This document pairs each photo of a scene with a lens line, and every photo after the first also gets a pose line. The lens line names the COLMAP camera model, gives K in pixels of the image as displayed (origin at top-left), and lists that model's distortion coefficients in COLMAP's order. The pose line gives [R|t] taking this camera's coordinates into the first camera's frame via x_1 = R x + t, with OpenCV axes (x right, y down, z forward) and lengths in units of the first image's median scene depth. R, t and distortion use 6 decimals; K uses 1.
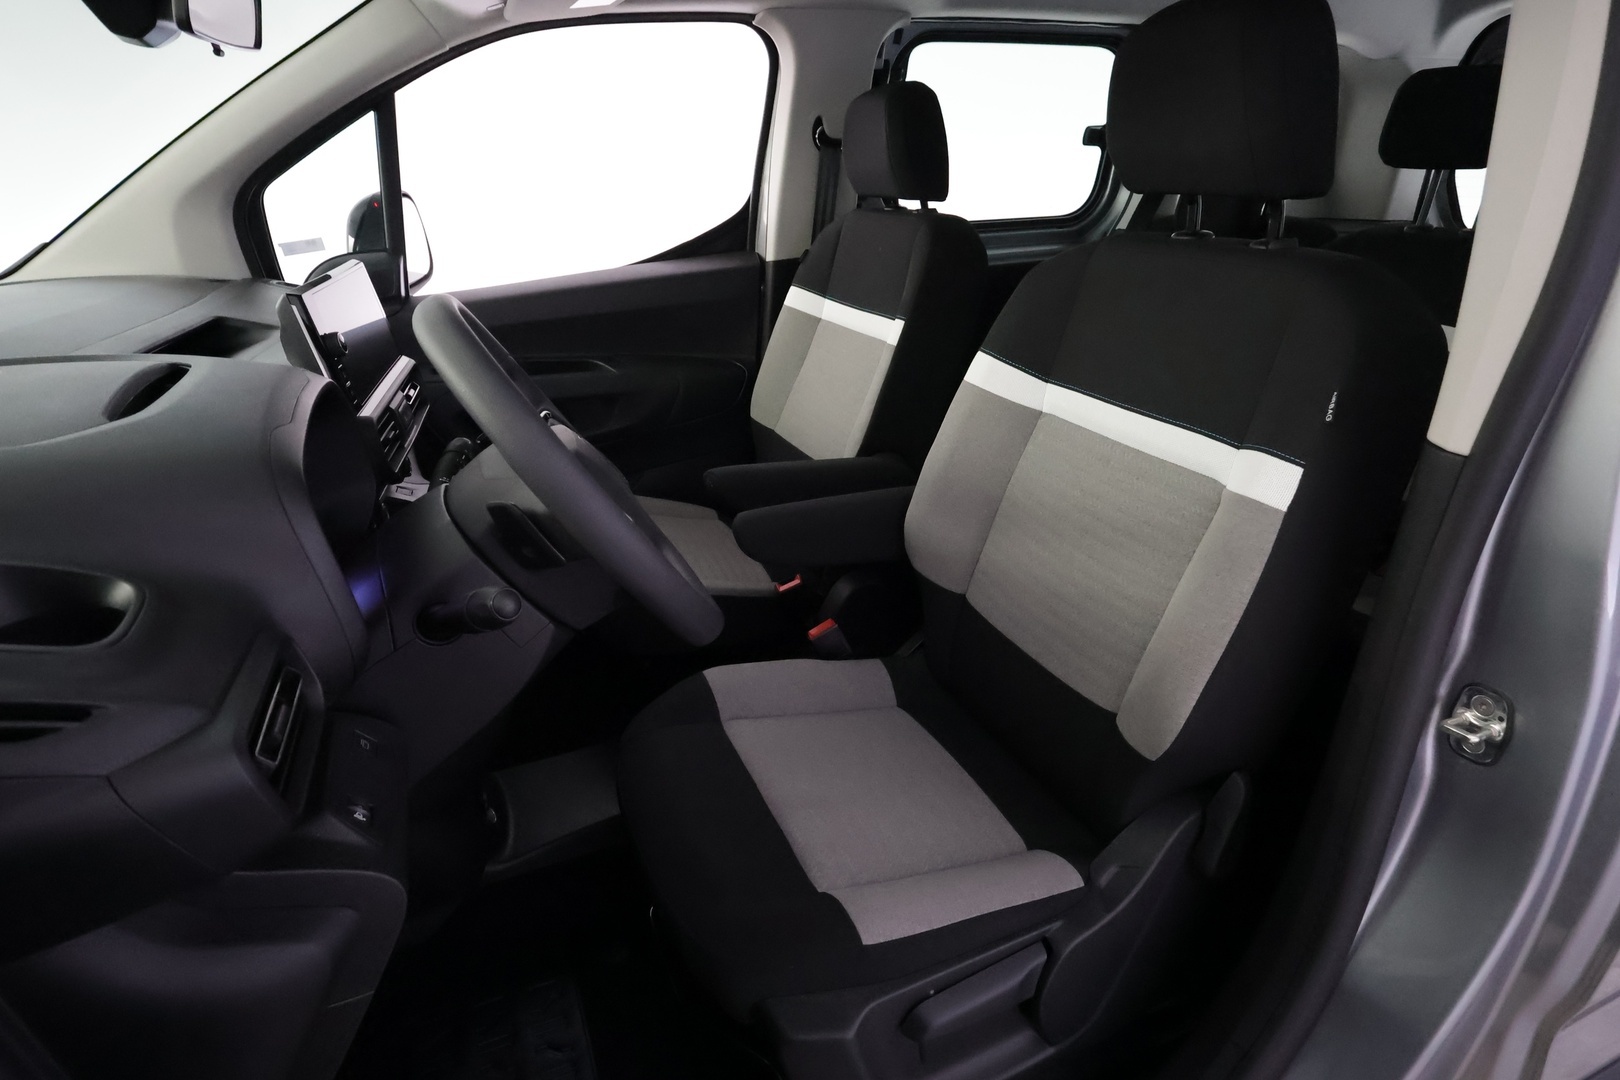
lens RADIAL K [[899.7, 0, 814.3], [0, 899.7, 544.1], [0, 0, 1]] dist [0.004438, 0.000111]
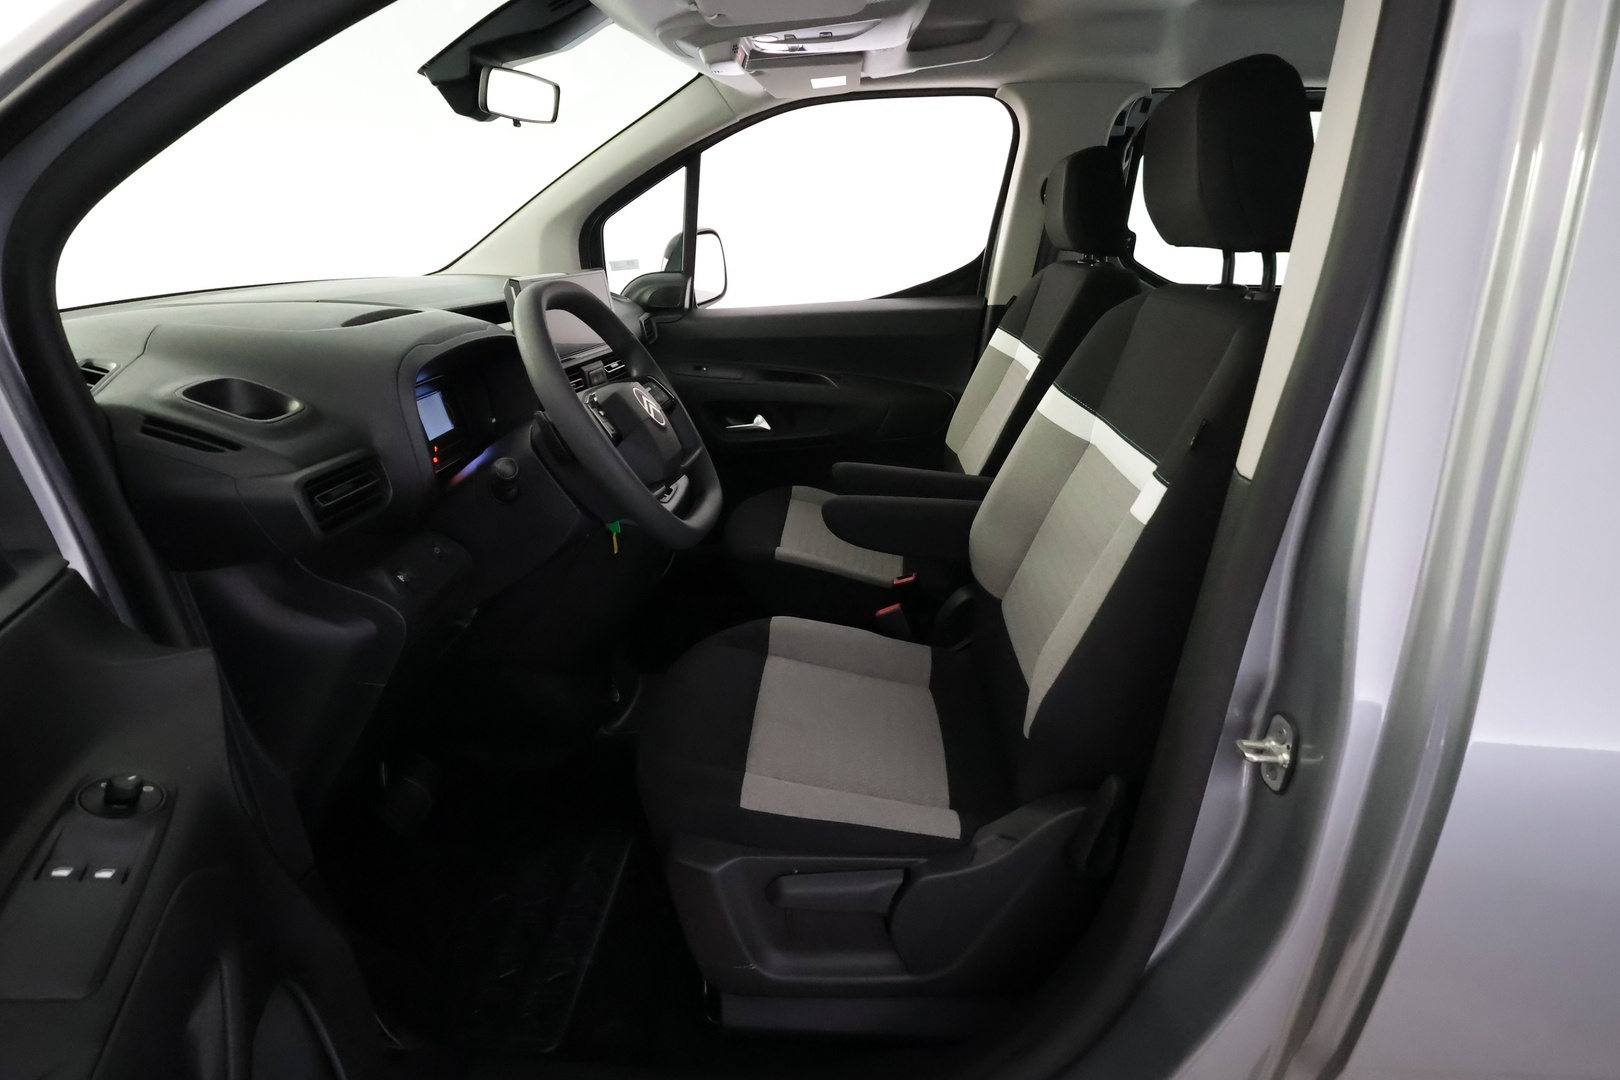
lens RADIAL K [[899.7, 0, 802.7], [0, 899.7, 538.4], [0, 0, 1]] dist [0.004438, 0.000111]
pose [[0.902106, 0.178017, -0.393084, 0.272278], [-0.202998, 0.978920, -0.022544, 0.041938], [0.380785, 0.100132, 0.919226, -0.080737]]
